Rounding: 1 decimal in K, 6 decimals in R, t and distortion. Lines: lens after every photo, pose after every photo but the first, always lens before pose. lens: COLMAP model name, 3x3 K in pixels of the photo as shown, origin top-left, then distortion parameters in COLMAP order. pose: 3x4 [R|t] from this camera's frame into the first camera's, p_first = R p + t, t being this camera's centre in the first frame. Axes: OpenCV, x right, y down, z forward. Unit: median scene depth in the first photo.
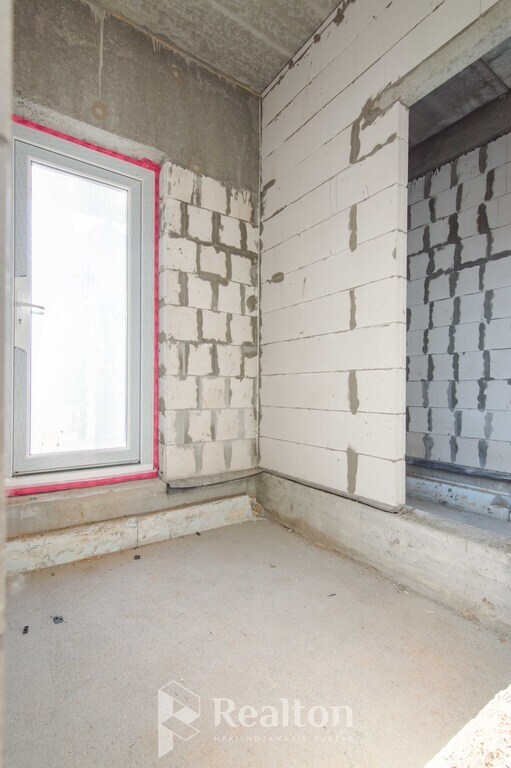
lens RADIAL K [[341.3, 0, 255.3], [0, 341.3, 390.3], [0, 0, 1]] dist [0.013808, -0.000083]
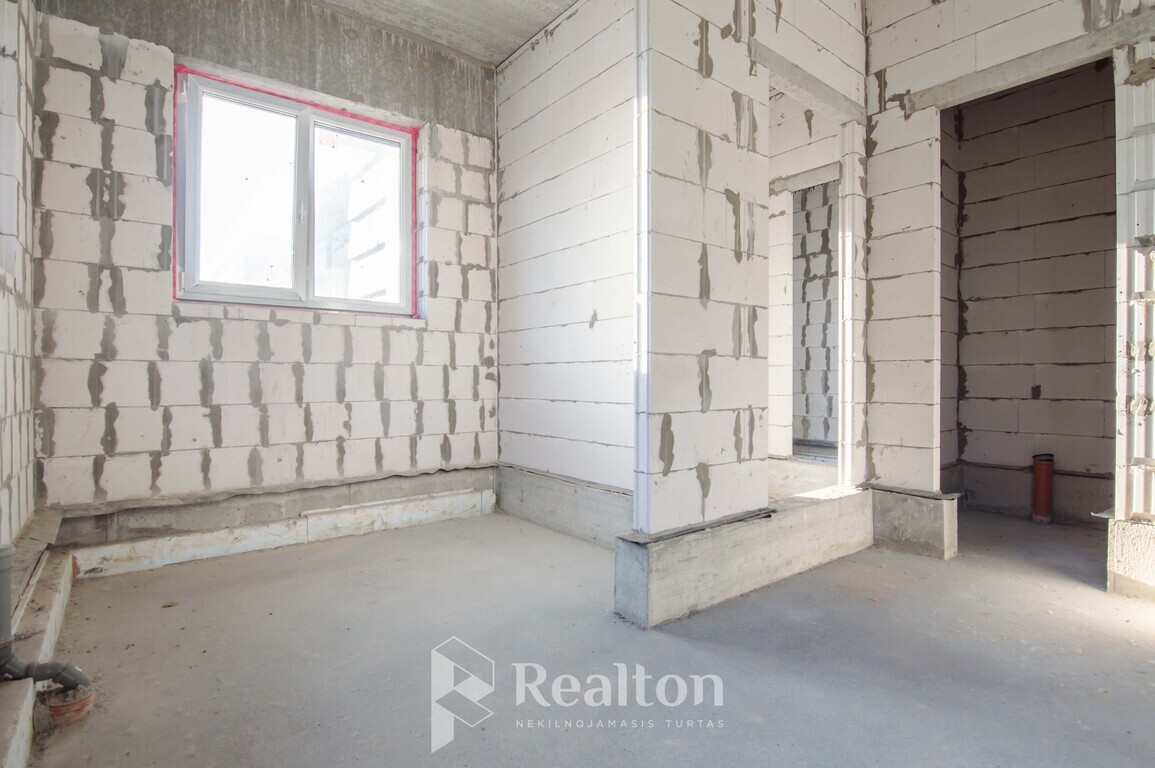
lens RADIAL K [[571.5, 0, 583.2], [0, 571.5, 385.4], [0, 0, 1]] dist [-0.010460, -0.005577]
pose [[0.995030, -0.009140, 0.099156, -0.439109], [0.007710, 0.999861, 0.014799, -0.011813], [-0.099278, -0.013961, 0.994962, -0.851307]]
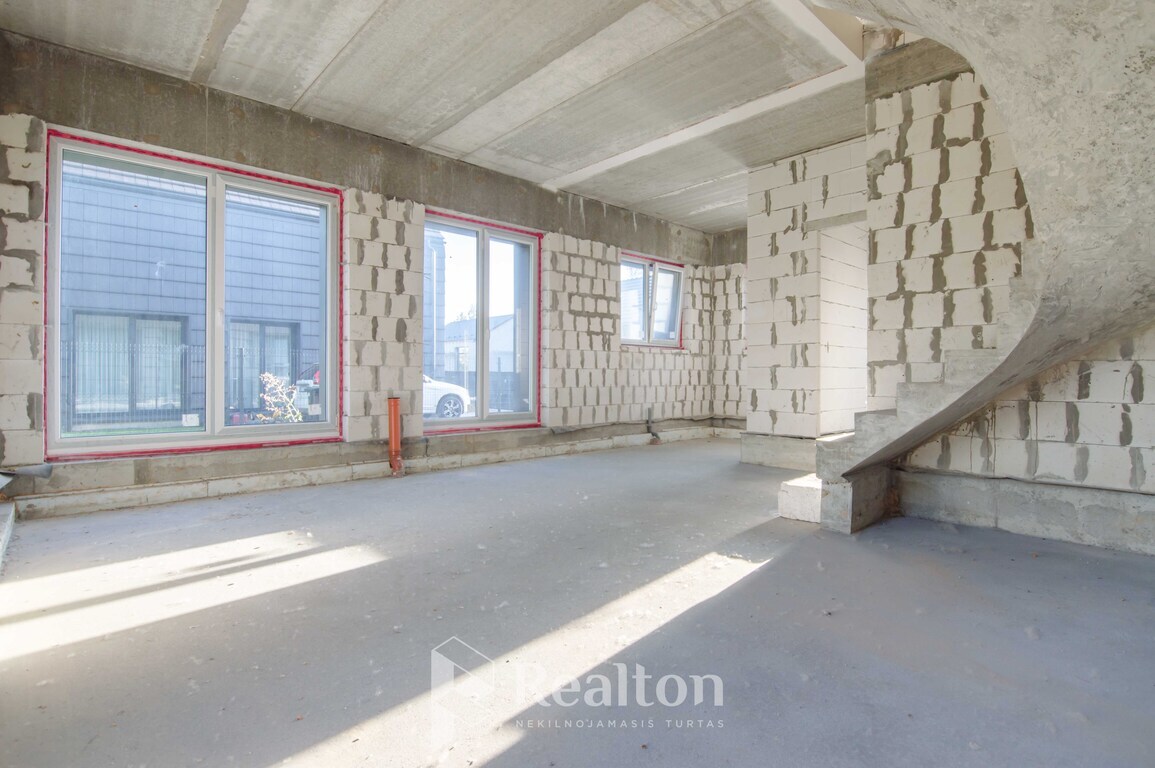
lens RADIAL K [[571.5, 0, 584.6], [0, 571.5, 377.0], [0, 0, 1]] dist [-0.010460, -0.005577]
pose [[0.163246, -0.005313, -0.986571, 1.668415], [0.001487, 0.999986, -0.005139, 0.003598], [0.986584, -0.000628, 0.163251, -1.052201]]
